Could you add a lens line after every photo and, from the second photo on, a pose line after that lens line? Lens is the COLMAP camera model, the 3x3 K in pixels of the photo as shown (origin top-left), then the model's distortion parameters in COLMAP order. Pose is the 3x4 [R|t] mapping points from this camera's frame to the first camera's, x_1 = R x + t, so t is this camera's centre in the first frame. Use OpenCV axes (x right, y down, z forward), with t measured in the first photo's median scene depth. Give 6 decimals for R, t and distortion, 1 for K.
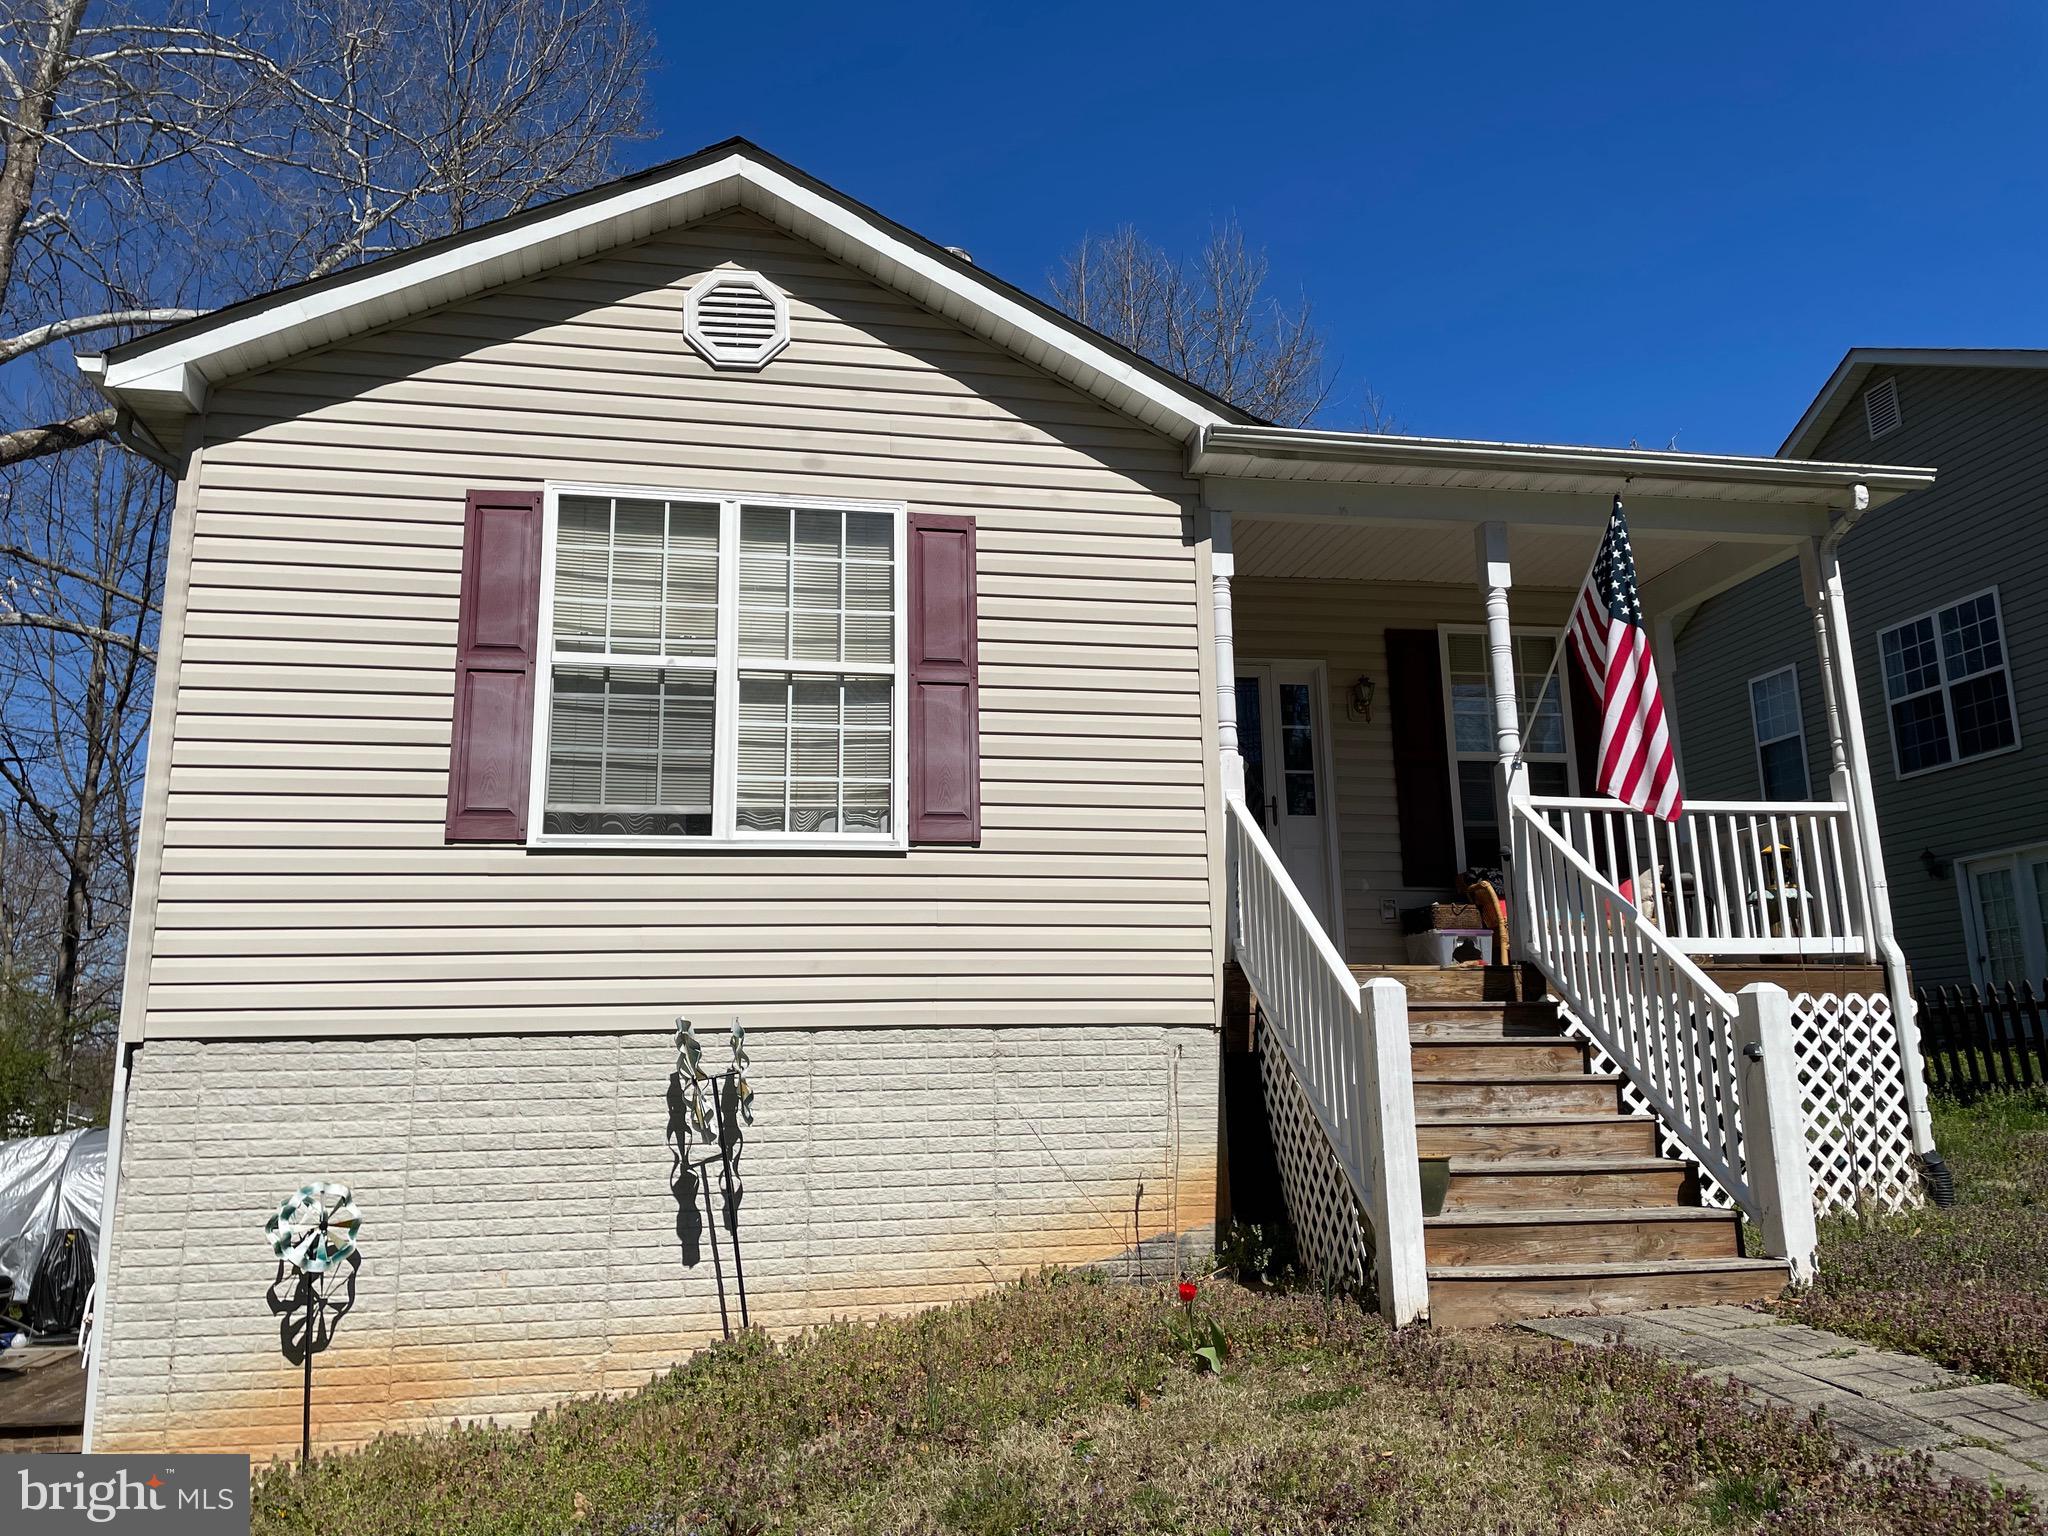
lens RADIAL K [[1538.7, 0, 1030.5], [0, 1538.7, 763.6], [0, 0, 1]] dist [0.079116, -0.038169]
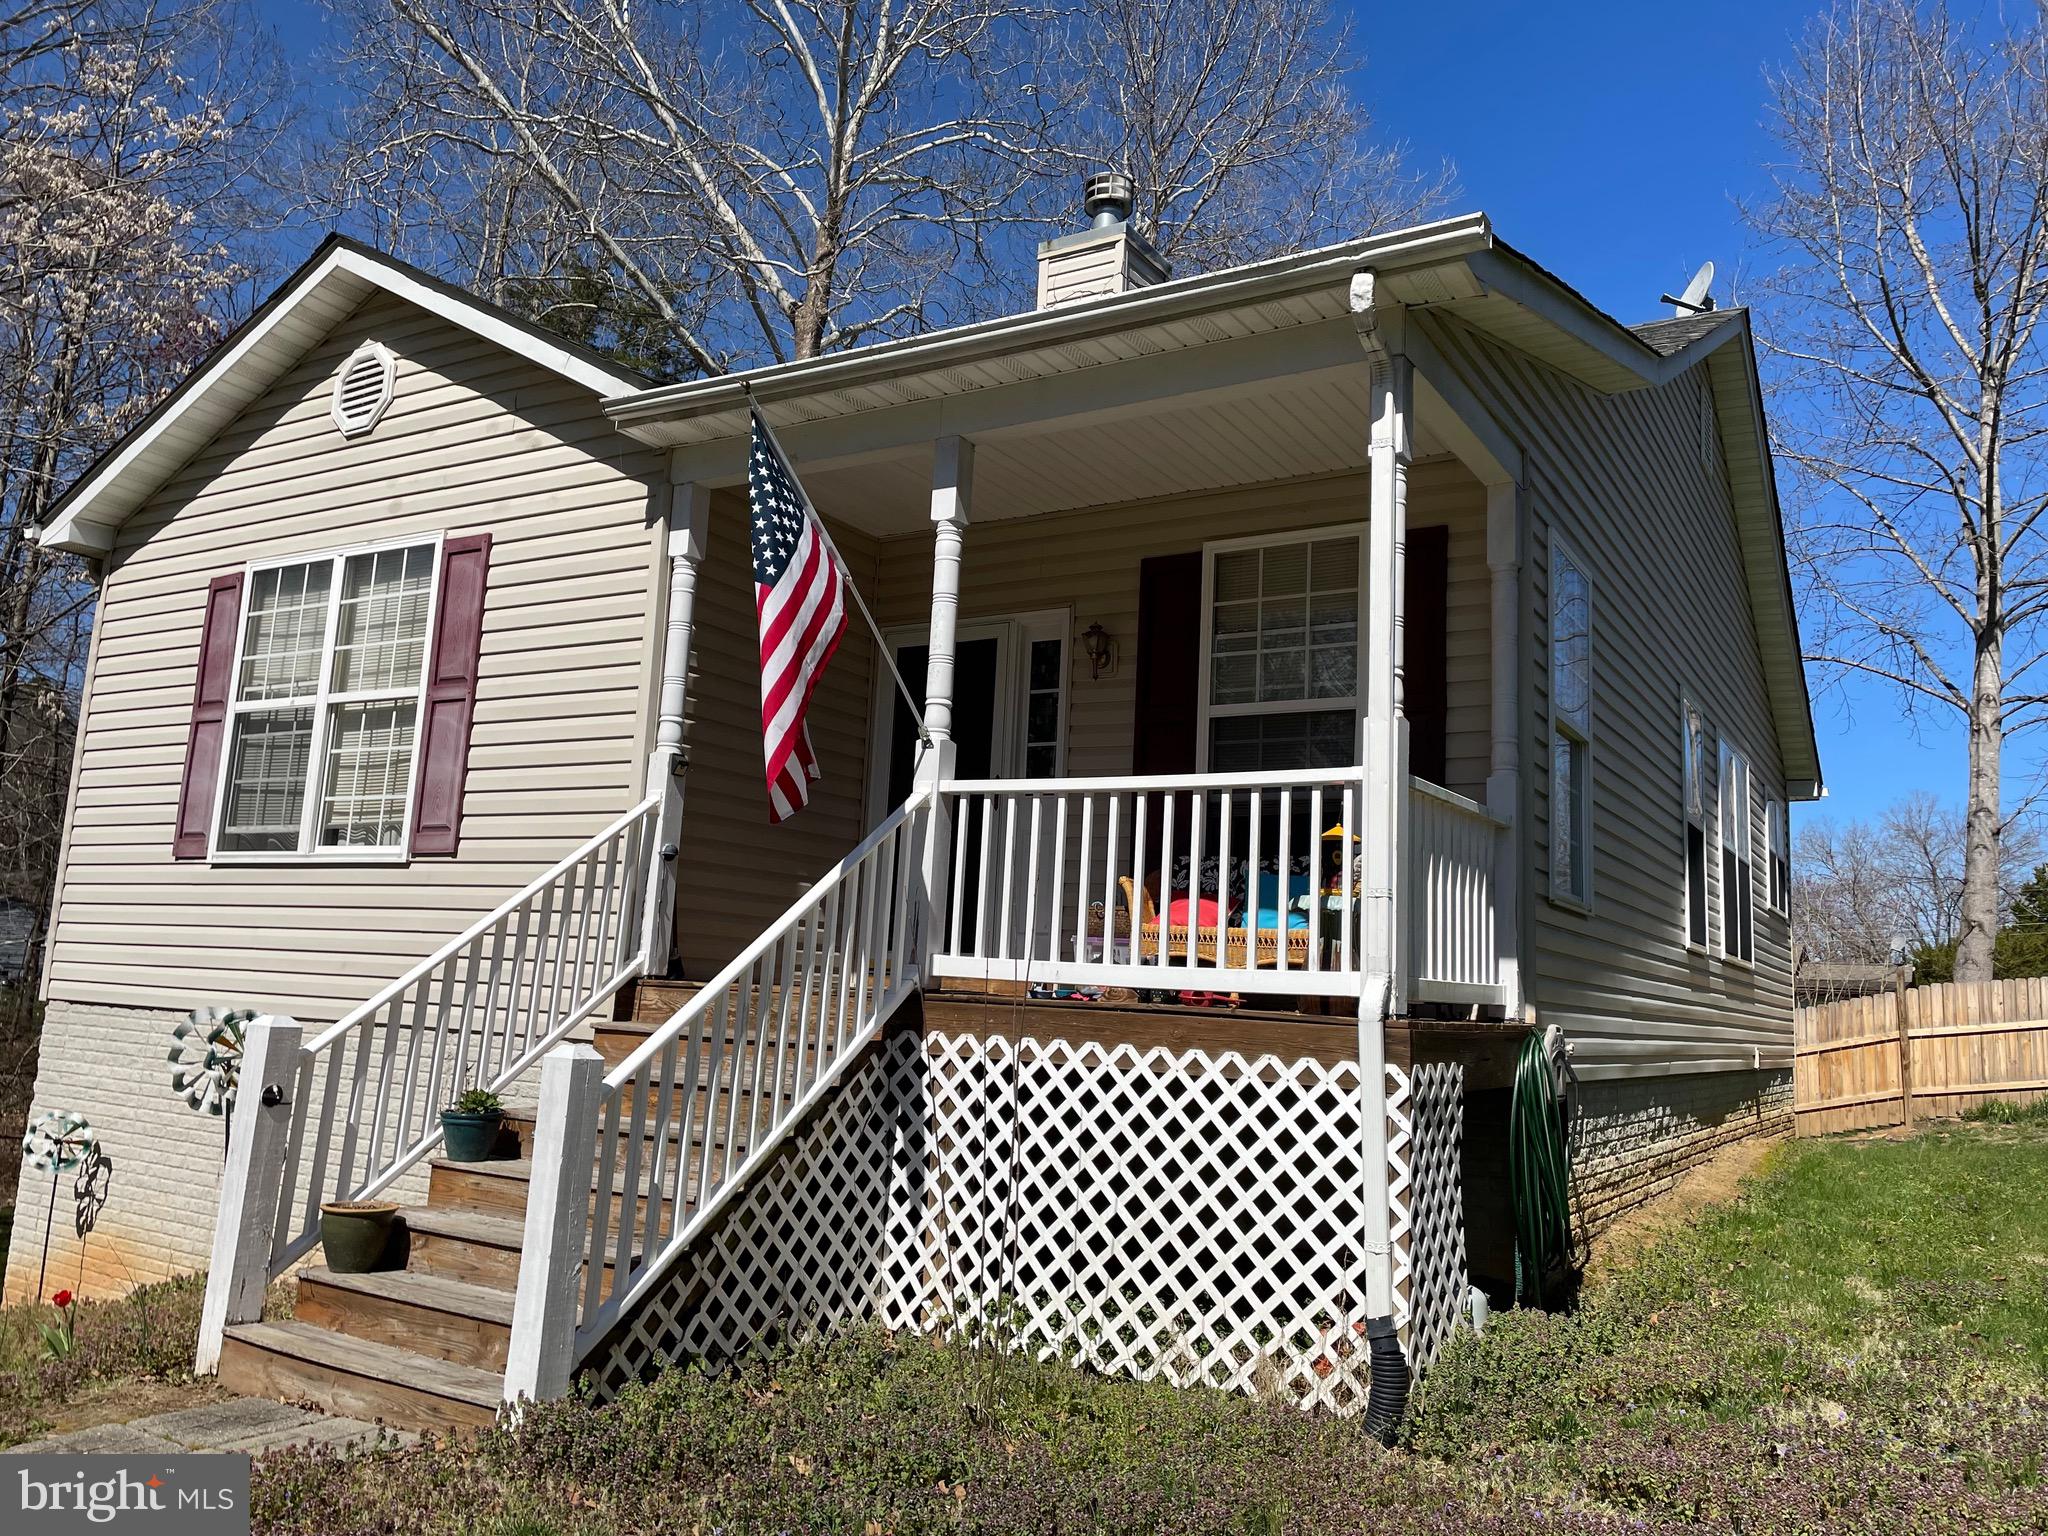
lens RADIAL K [[1538.7, 0, 1007.4], [0, 1538.7, 770.4], [0, 0, 1]] dist [0.079116, -0.038169]
pose [[0.735720, -0.041787, -0.675995, 0.934130], [0.071791, 0.997283, 0.016487, 0.005041], [0.673470, -0.060660, 0.736722, 0.469184]]
